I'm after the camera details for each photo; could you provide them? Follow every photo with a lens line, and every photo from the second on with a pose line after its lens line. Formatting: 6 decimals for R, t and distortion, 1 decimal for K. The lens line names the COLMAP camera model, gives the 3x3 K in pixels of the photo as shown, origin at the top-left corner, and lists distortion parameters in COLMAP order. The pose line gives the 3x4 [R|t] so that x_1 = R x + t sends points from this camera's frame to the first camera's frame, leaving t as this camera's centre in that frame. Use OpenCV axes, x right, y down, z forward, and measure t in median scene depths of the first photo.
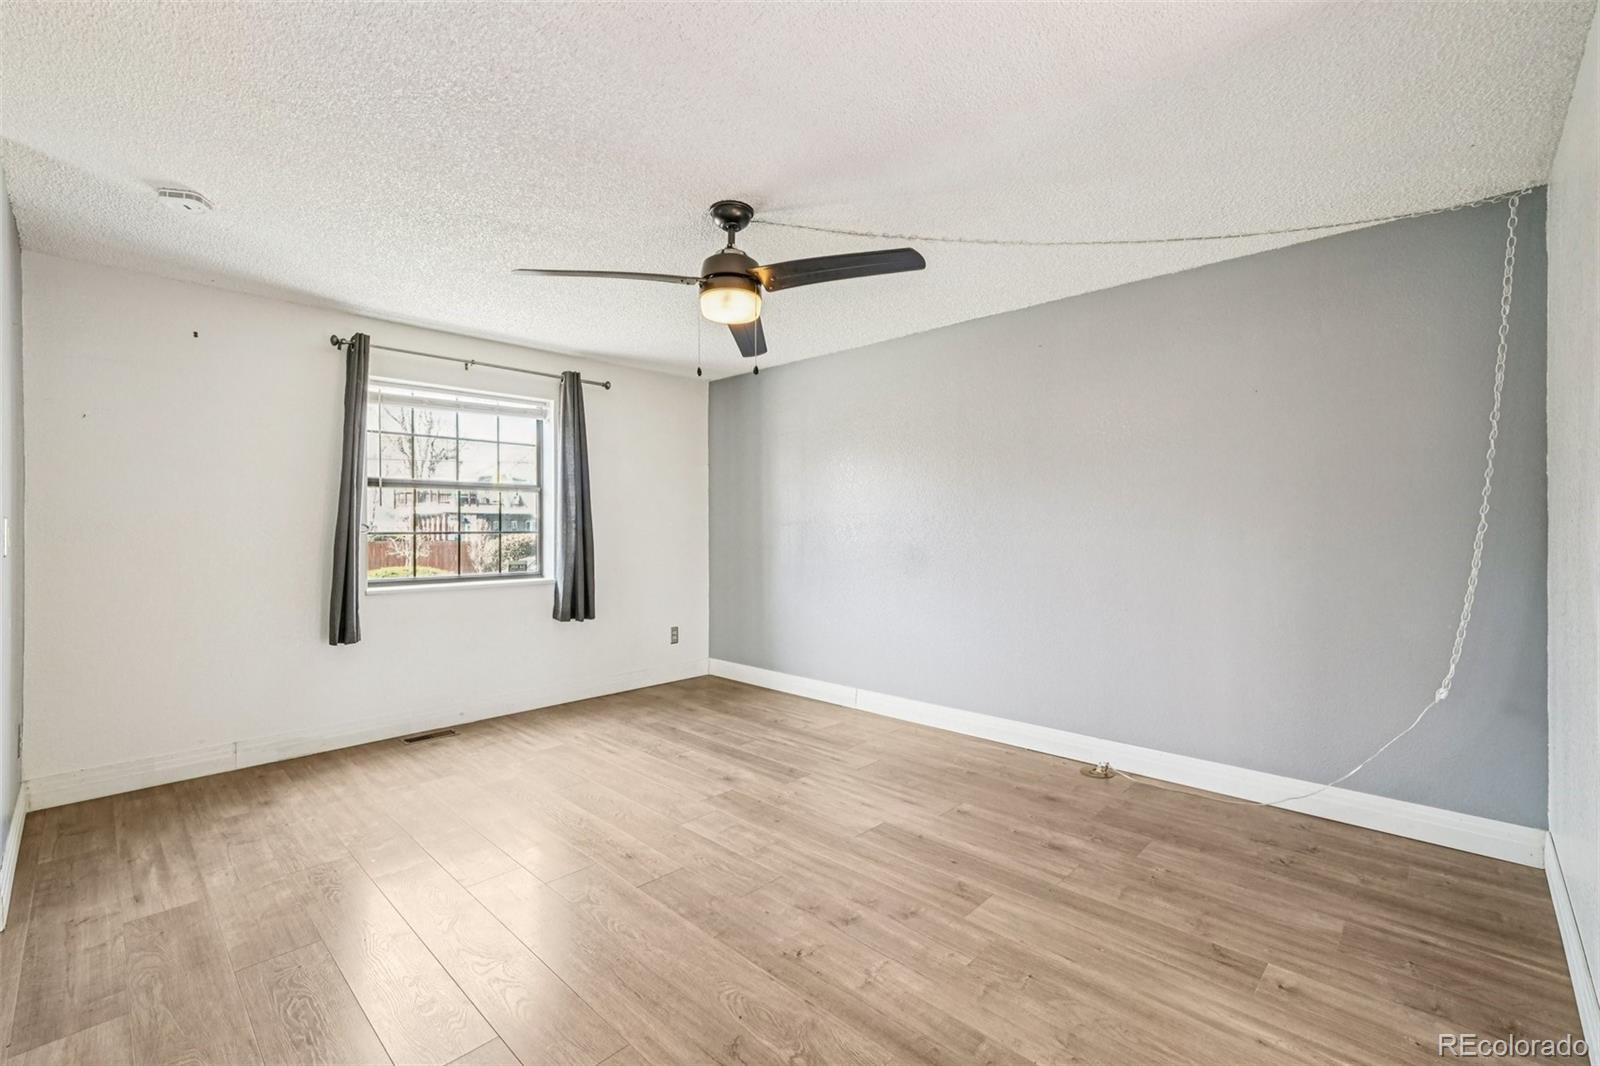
lens RADIAL K [[681.2, 0, 800.0], [0, 681.2, 533.0], [0, 0, 1]] dist [0.000268, 0.003389]
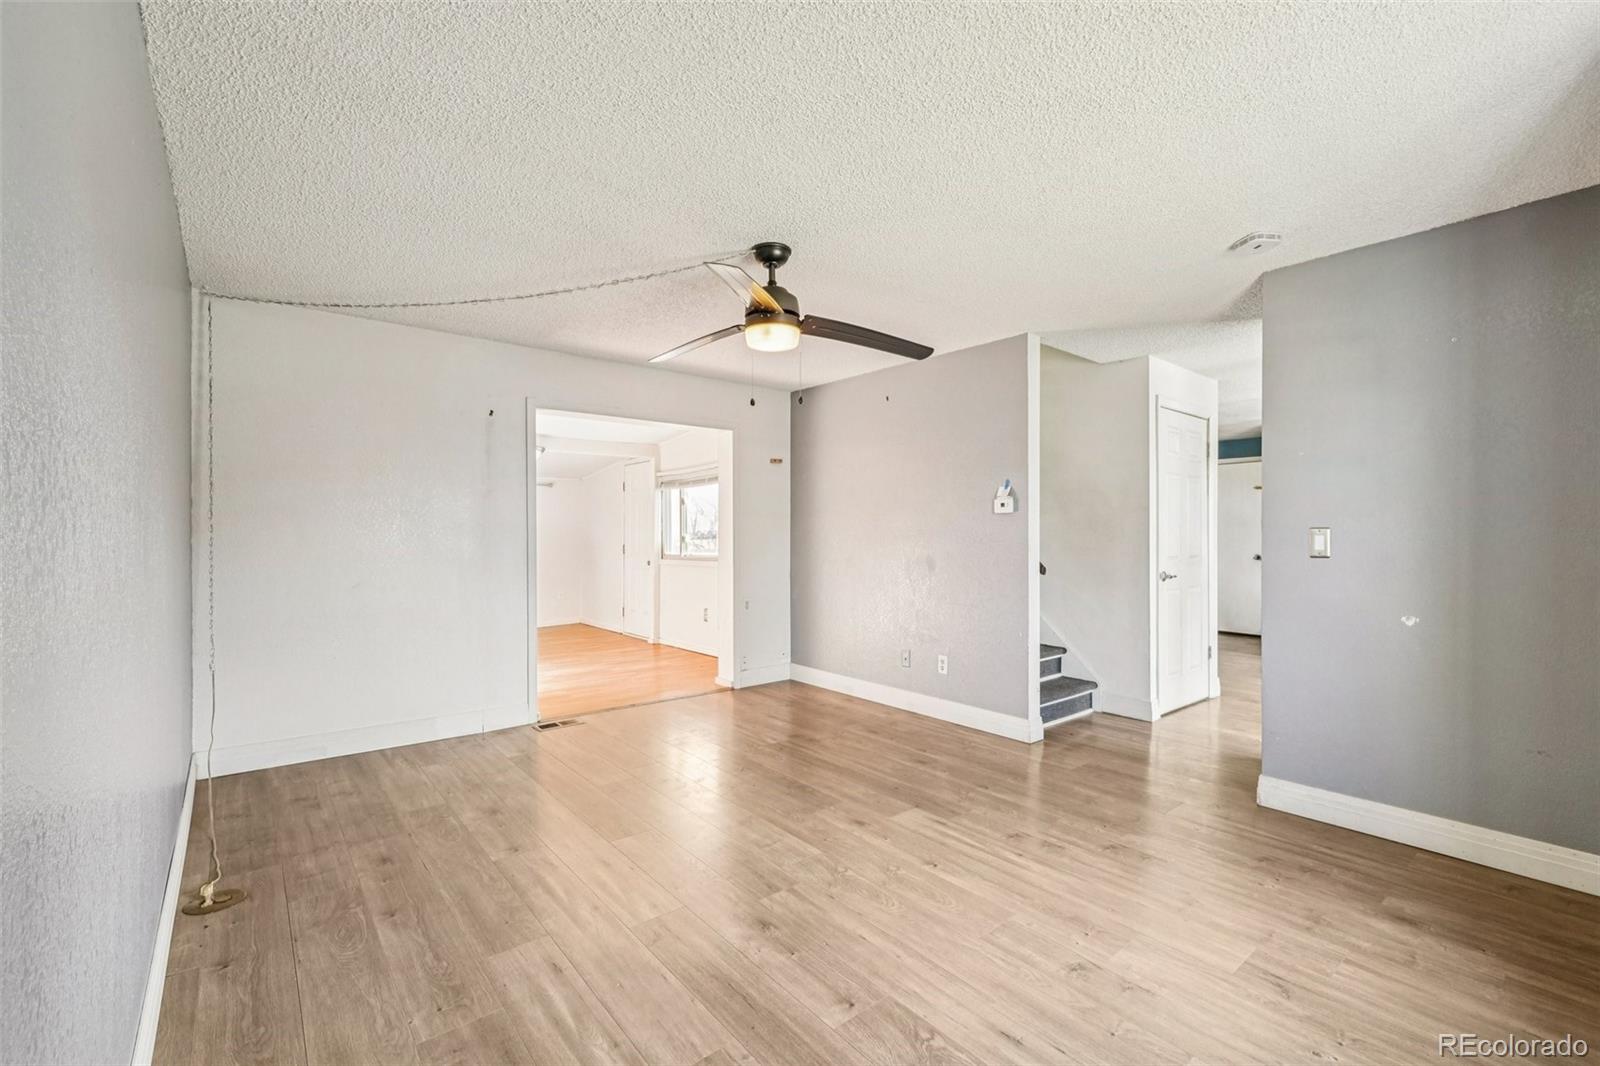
lens RADIAL K [[698.8, 0, 810.7], [0, 698.8, 525.6], [0, 0, 1]] dist [0.006011, 0.000678]
pose [[-0.994842, 0.001269, 0.101426, -0.252087], [0.000862, 0.999991, -0.004056, -0.016707], [-0.101431, -0.003948, -0.994835, 1.914081]]
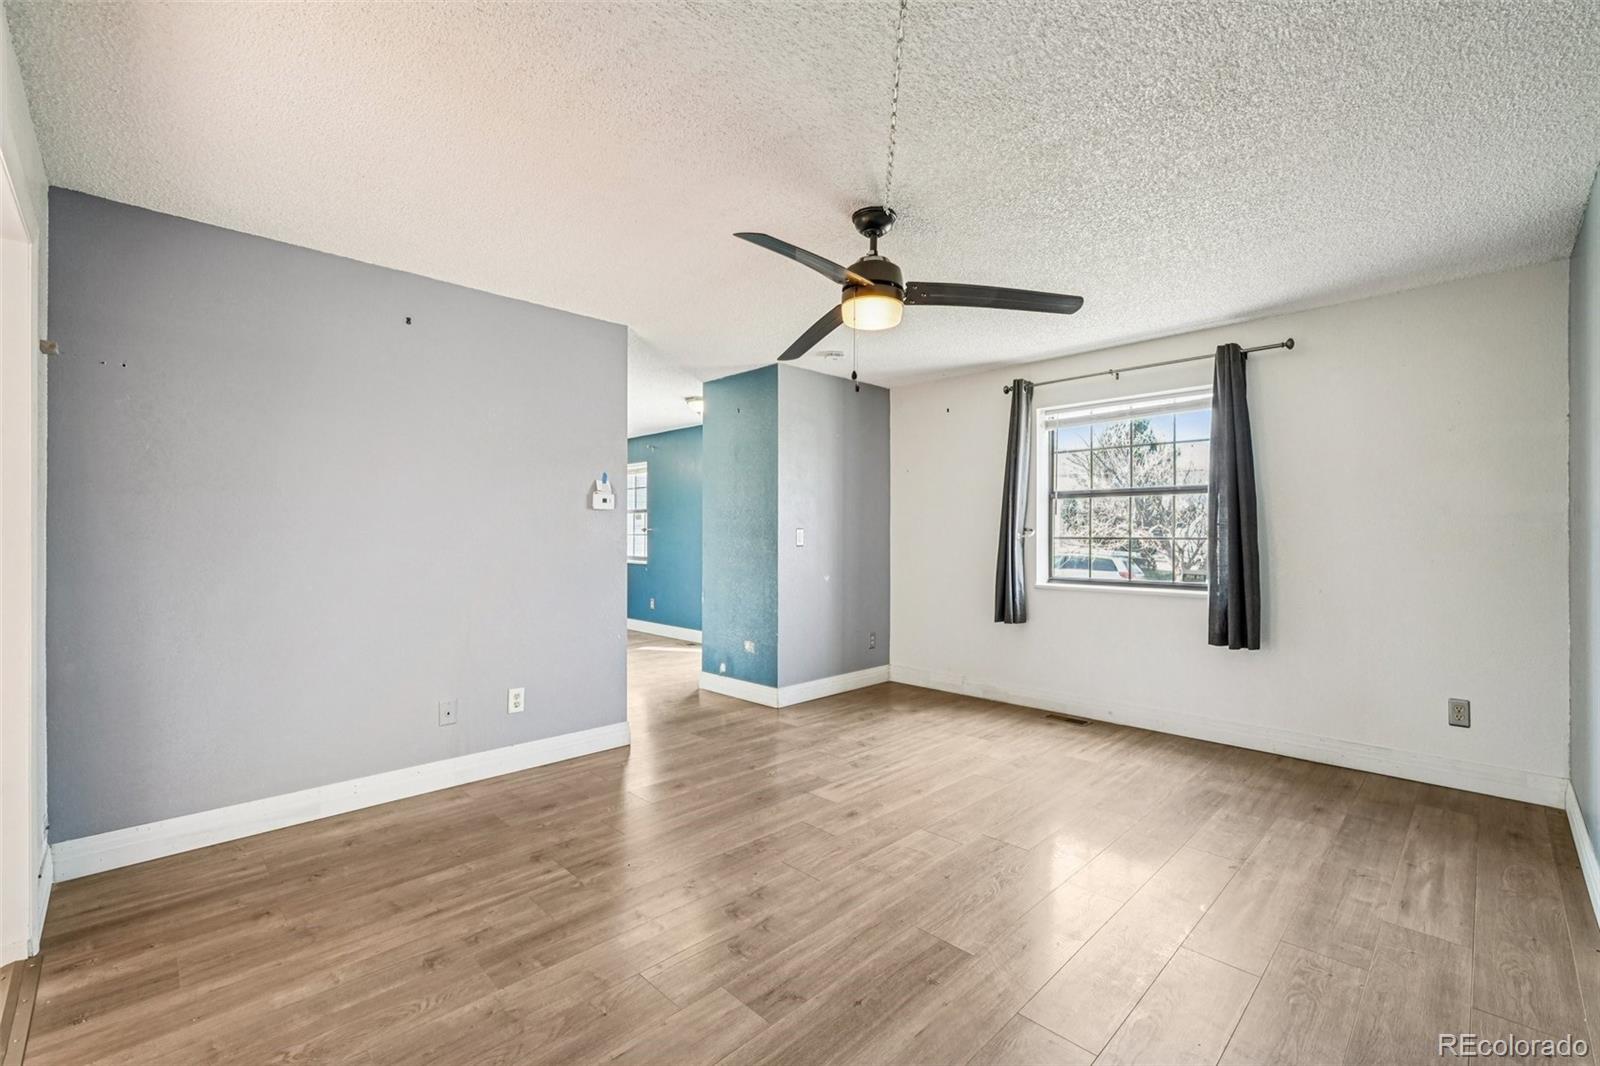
lens RADIAL K [[676.8, 0, 805.0], [0, 676.8, 532.7], [0, 0, 1]] dist [0.000447, 0.000442]
pose [[-0.012338, 0.000462, -0.999924, 0.803349], [-0.008770, 0.999961, 0.000570, -0.007387], [0.999885, 0.008776, -0.012334, 0.816080]]
